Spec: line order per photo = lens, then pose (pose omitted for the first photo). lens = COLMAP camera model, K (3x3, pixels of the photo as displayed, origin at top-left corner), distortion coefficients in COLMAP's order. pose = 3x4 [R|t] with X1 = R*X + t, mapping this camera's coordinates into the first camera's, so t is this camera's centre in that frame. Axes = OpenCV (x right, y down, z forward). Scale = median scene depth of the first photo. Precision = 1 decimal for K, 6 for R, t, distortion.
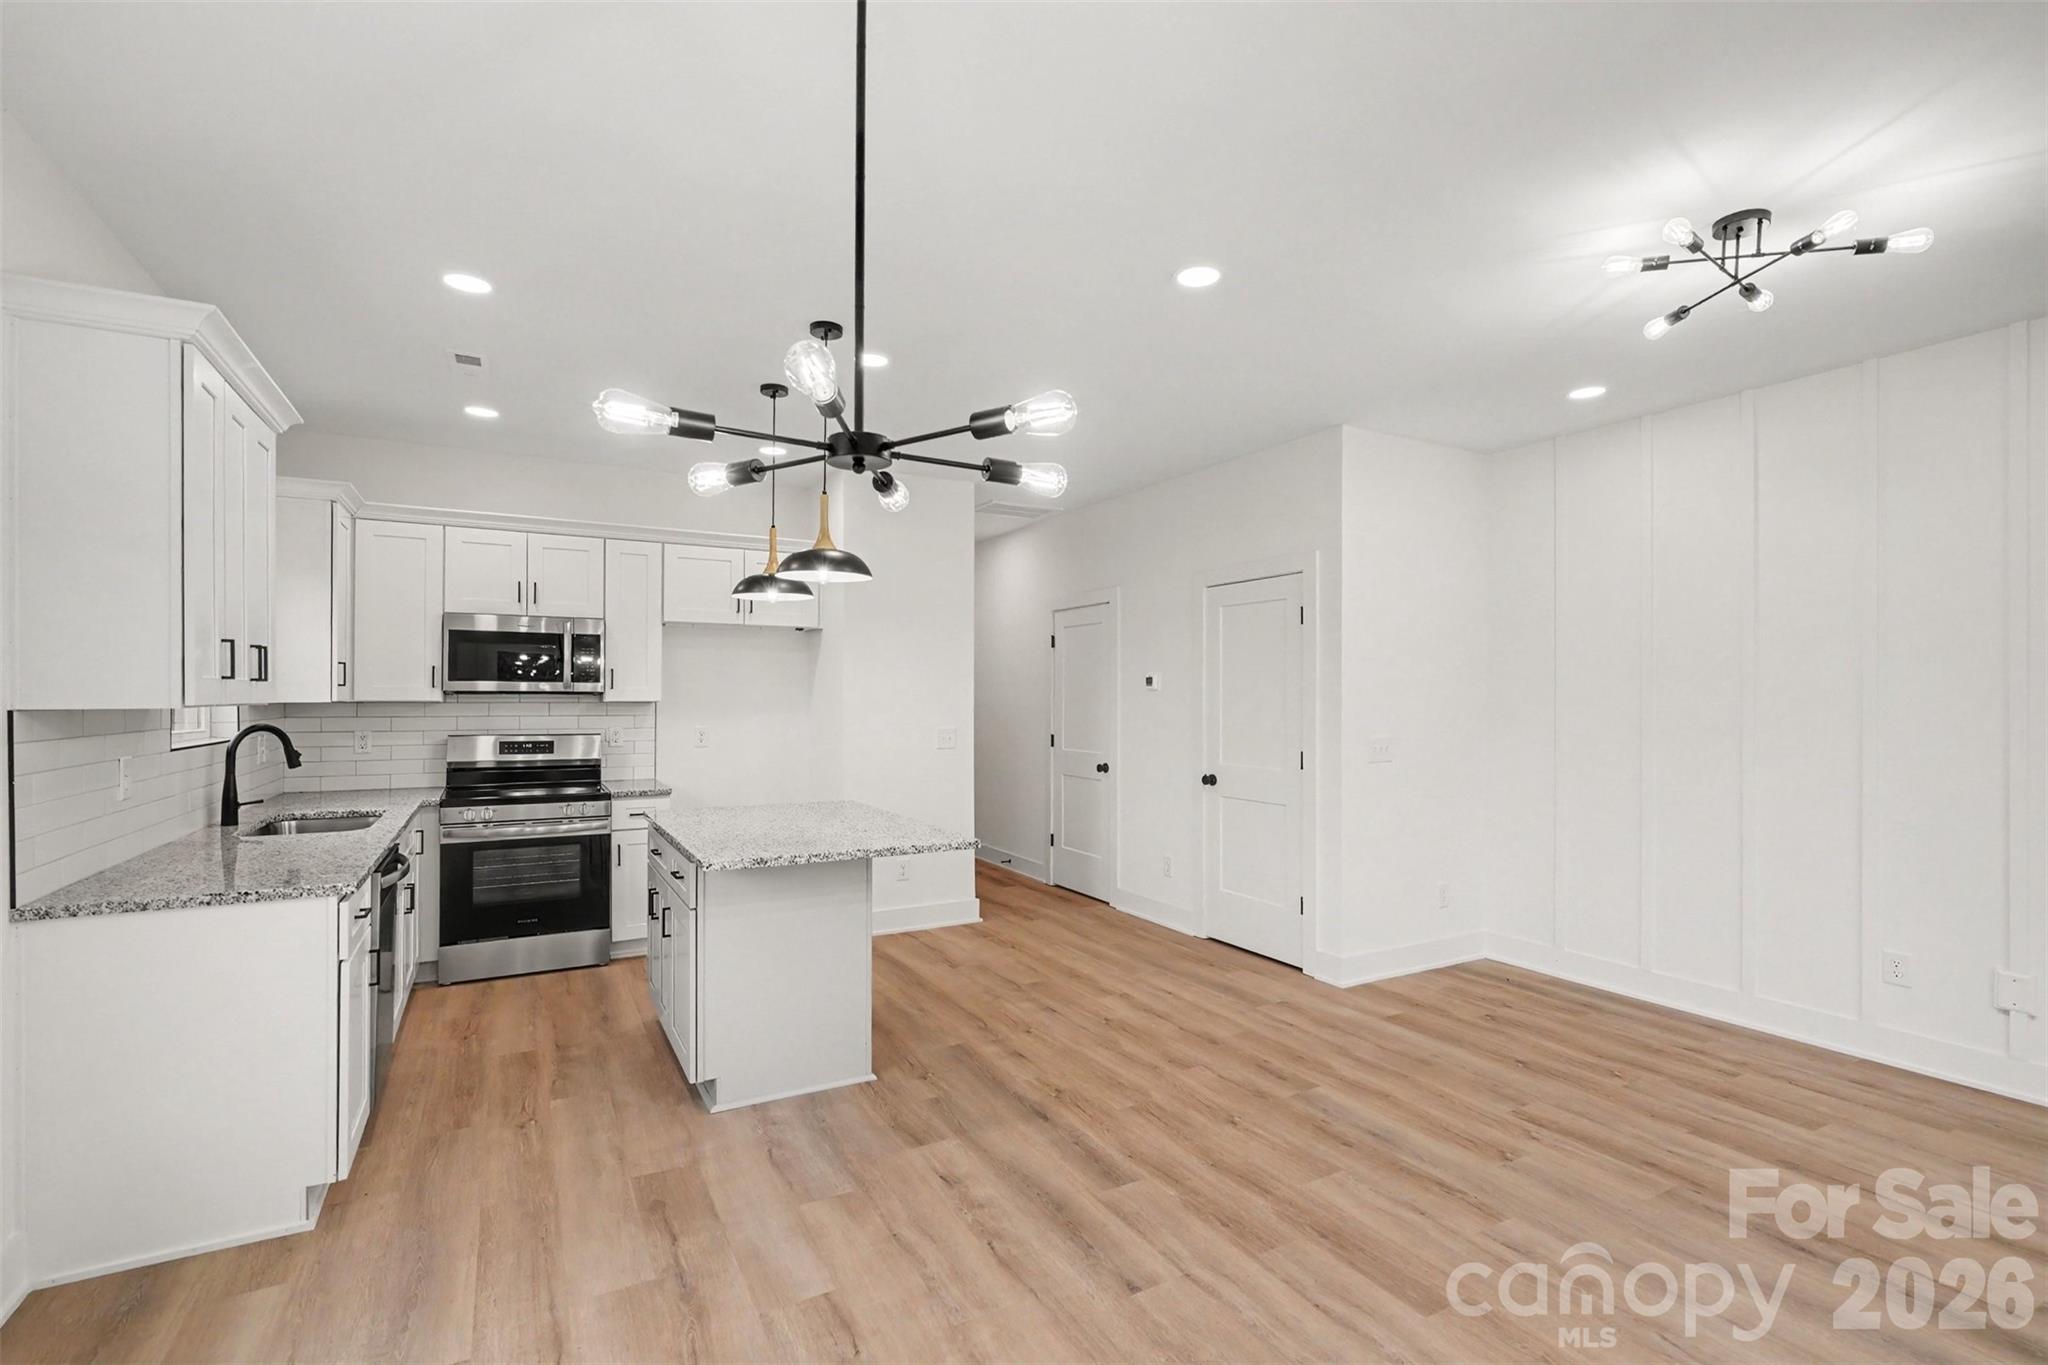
lens RADIAL K [[922.9, 0, 1018.5], [0, 922.9, 692.1], [0, 0, 1]] dist [-0.004784, -0.000124]
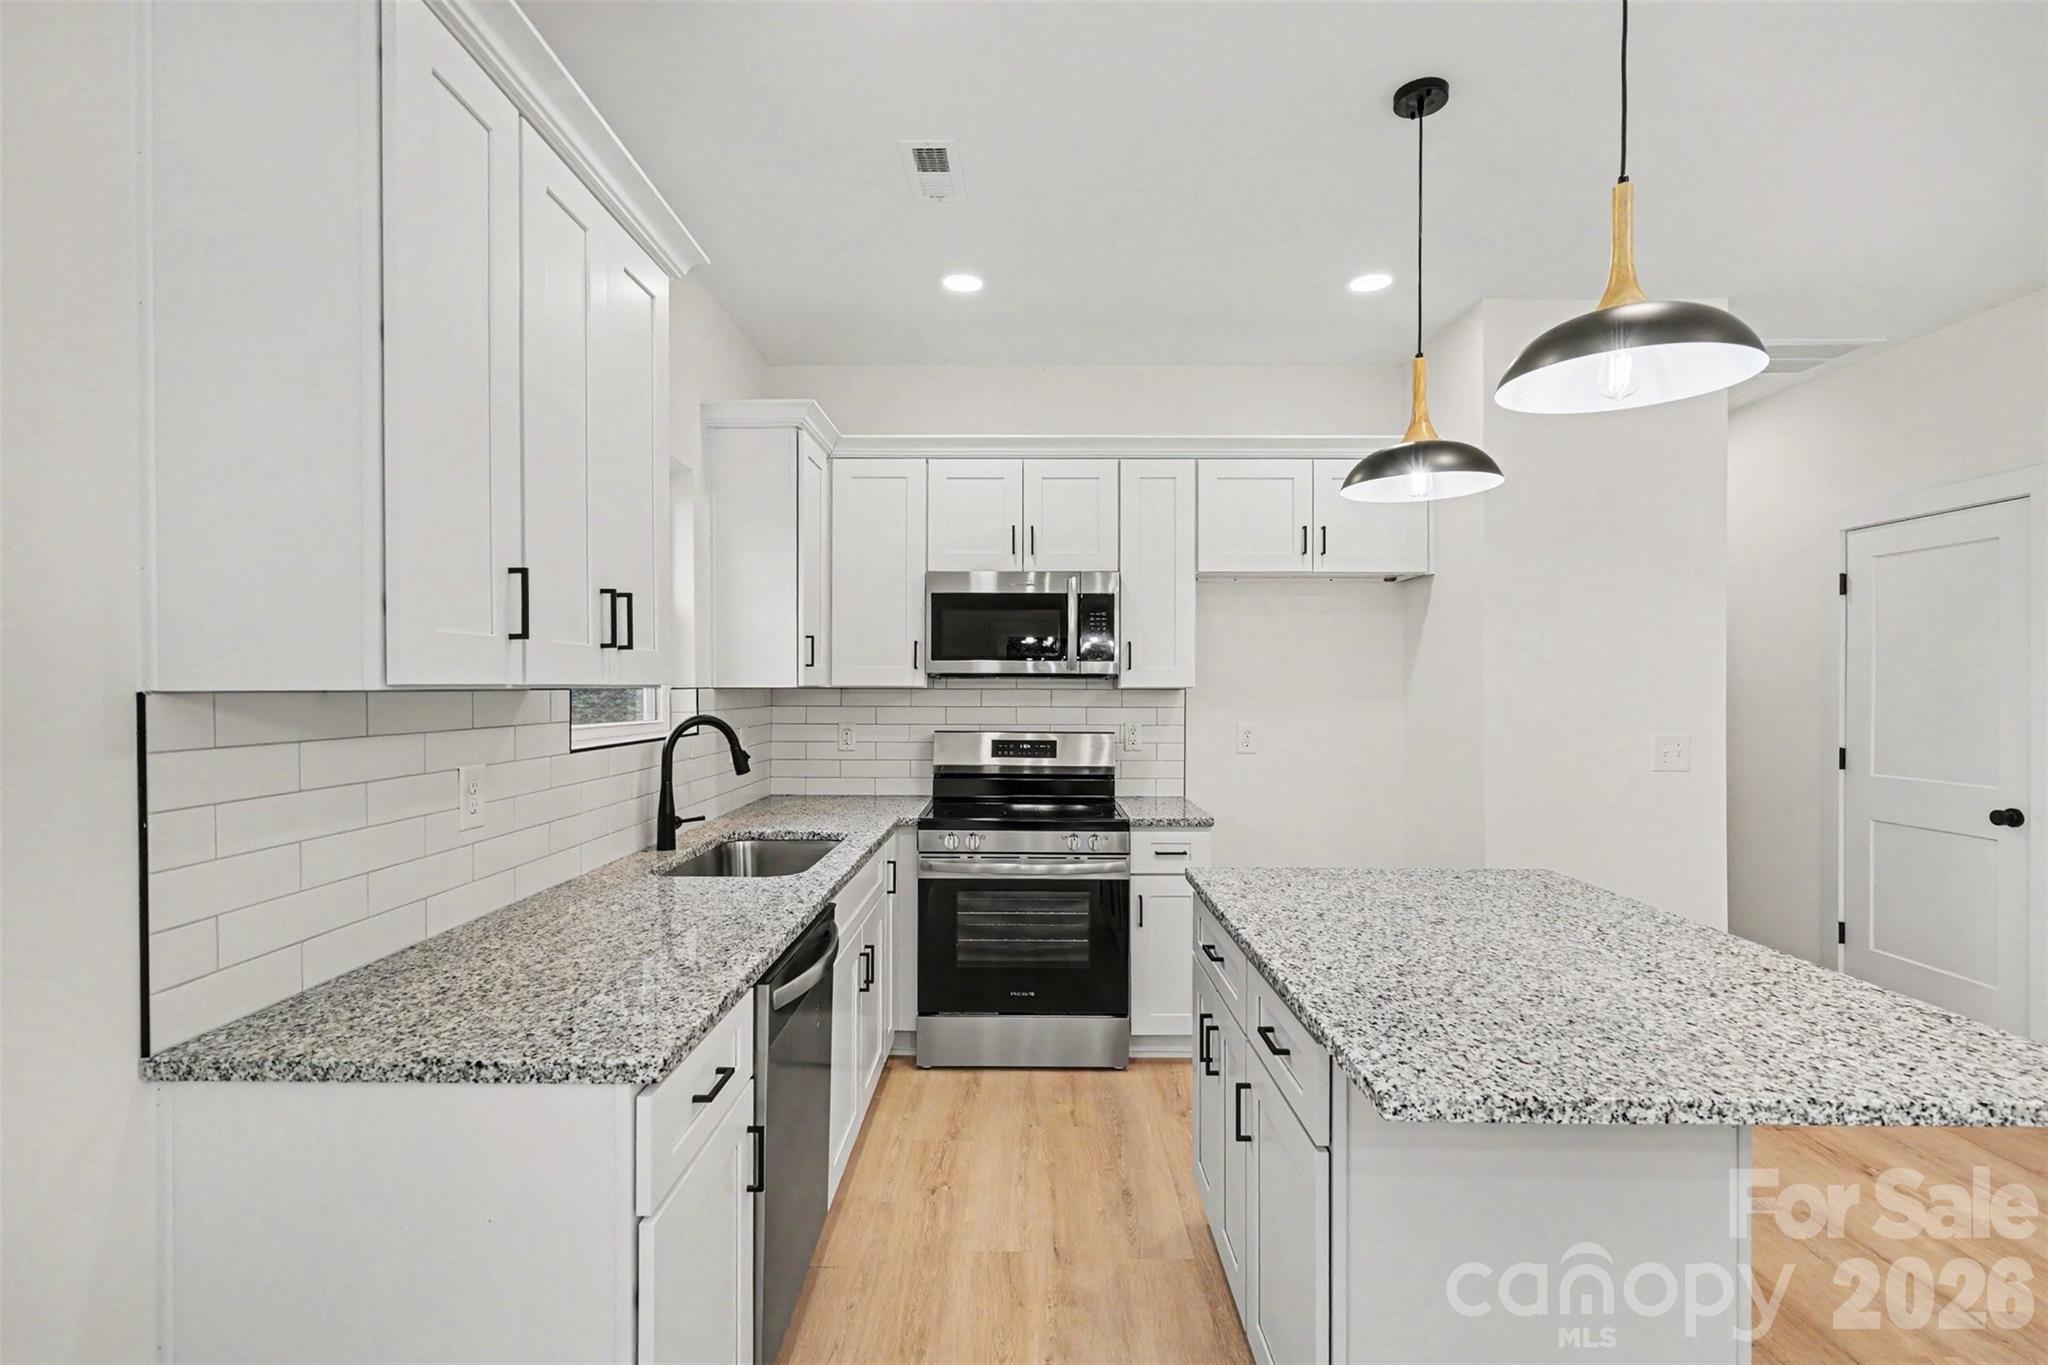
lens RADIAL K [[946.6, 0, 1024.0], [0, 946.6, 682.5], [0, 0, 1]] dist [-0.003844, -0.000331]
pose [[0.872403, -0.002787, -0.488780, -0.183584], [0.002598, 0.999996, -0.001066, 0.008132], [0.488781, -0.000340, 0.872406, 0.383767]]
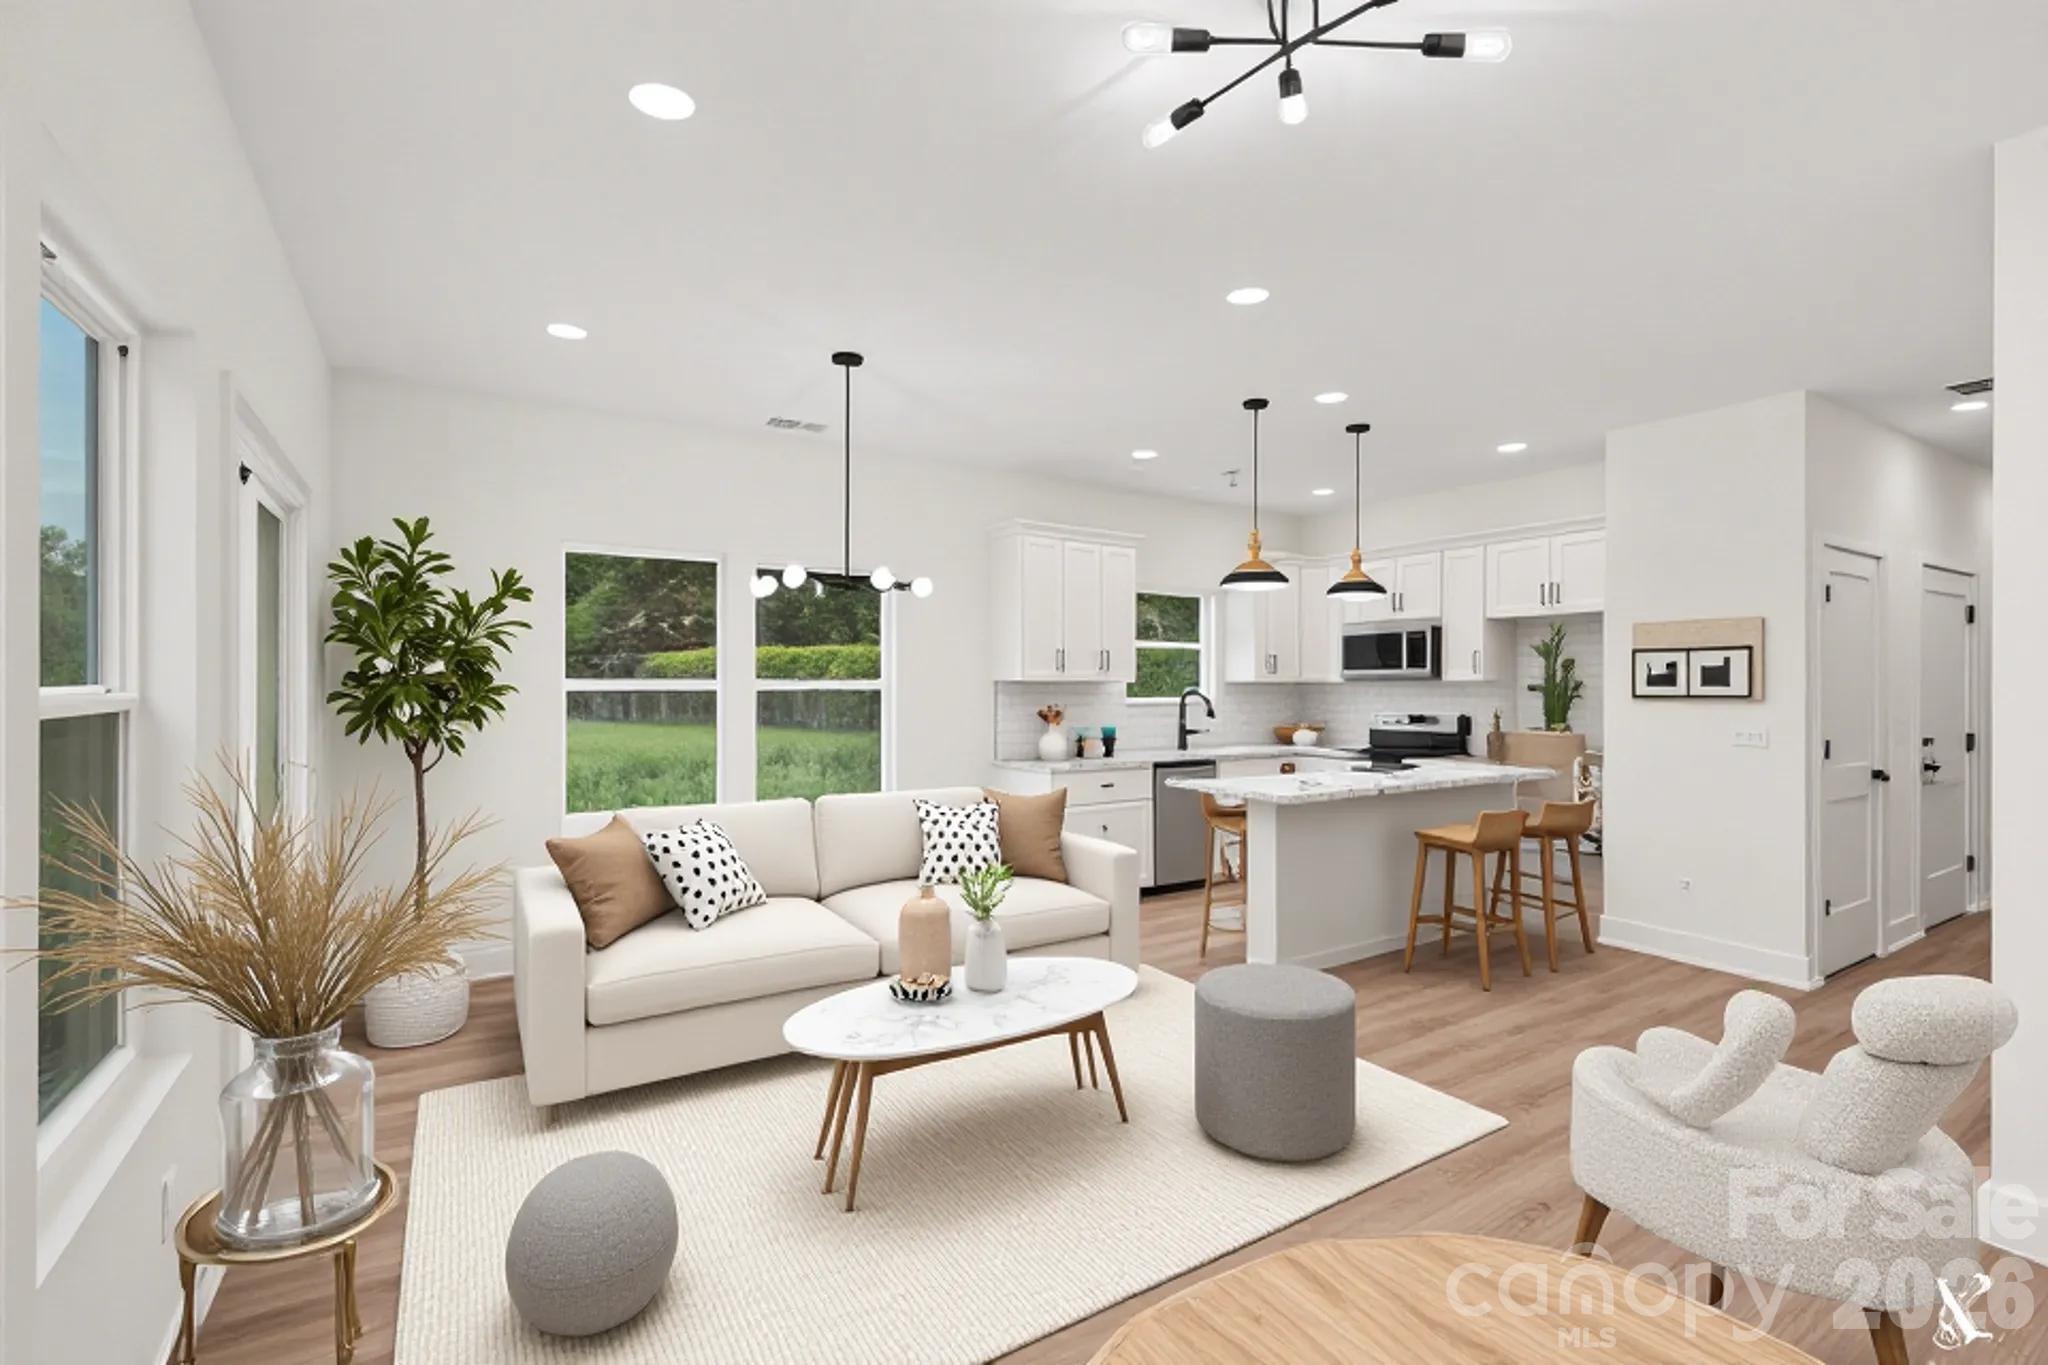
lens RADIAL K [[922.4, 0, 1021.5], [0, 922.4, 685.3], [0, 0, 1]] dist [-0.005357, -0.000216]
pose [[0.059178, -0.000742, -0.998247, 0.857181], [-0.001225, 0.999999, -0.000816, 0.015904], [0.998247, 0.001271, 0.059177, 0.451180]]
